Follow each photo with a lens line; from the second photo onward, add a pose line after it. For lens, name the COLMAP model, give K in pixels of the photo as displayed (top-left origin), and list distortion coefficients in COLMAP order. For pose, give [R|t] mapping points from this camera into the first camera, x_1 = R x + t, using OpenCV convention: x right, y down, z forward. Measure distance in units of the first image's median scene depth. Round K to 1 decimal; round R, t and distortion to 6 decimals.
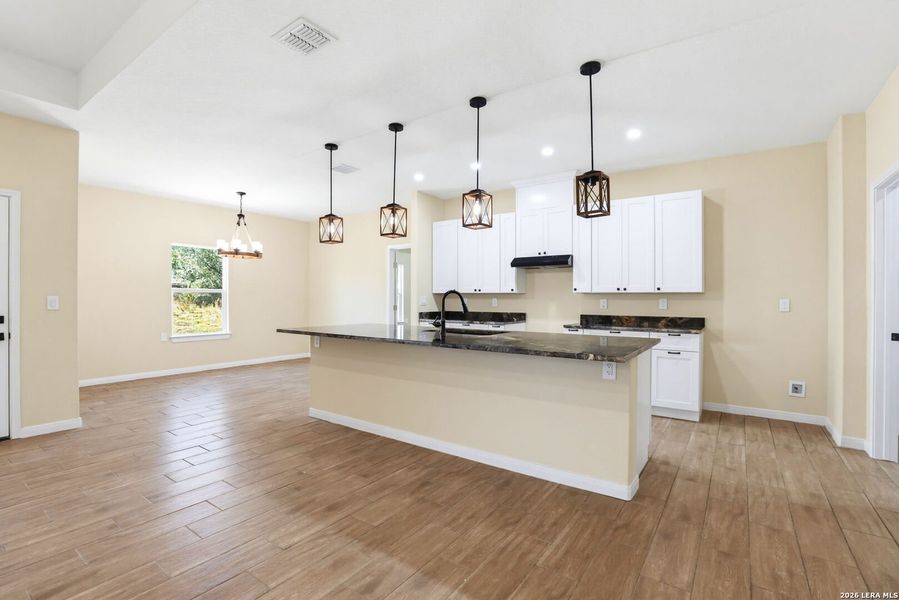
lens RADIAL K [[420.1, 0, 449.5], [0, 420.1, 300.0], [0, 0, 1]] dist [-0.027779, 0.001157]
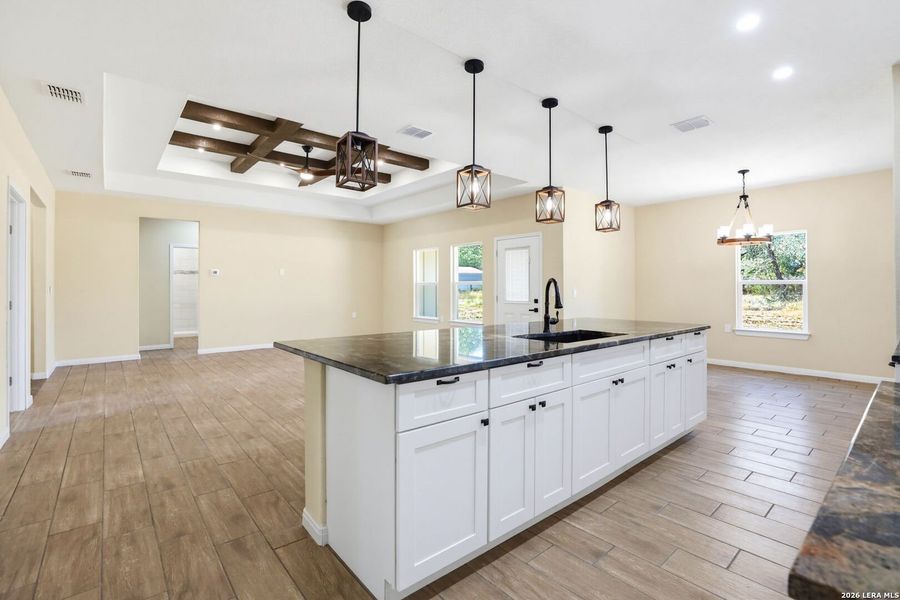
lens RADIAL K [[408.5, 0, 453.2], [0, 408.5, 292.1], [0, 0, 1]] dist [-0.030514, 0.000094]
pose [[-0.246476, 0.002631, -0.969145, 0.628737], [-0.008563, 0.999951, 0.004892, 0.000477], [0.969111, 0.009504, -0.246441, 0.813527]]
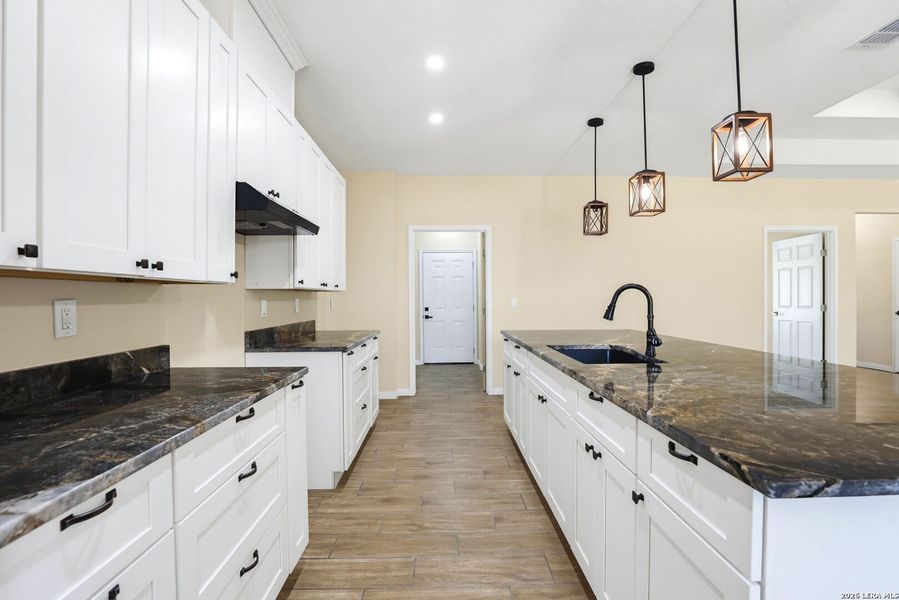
lens RADIAL K [[420.1, 0, 449.5], [0, 420.1, 300.0], [0, 0, 1]] dist [-0.027779, 0.001157]
pose [[-0.600617, -0.003983, 0.799527, -0.258805], [0.008324, 0.999902, 0.011234, -0.006917], [-0.799493, 0.013403, -0.600526, 1.273618]]
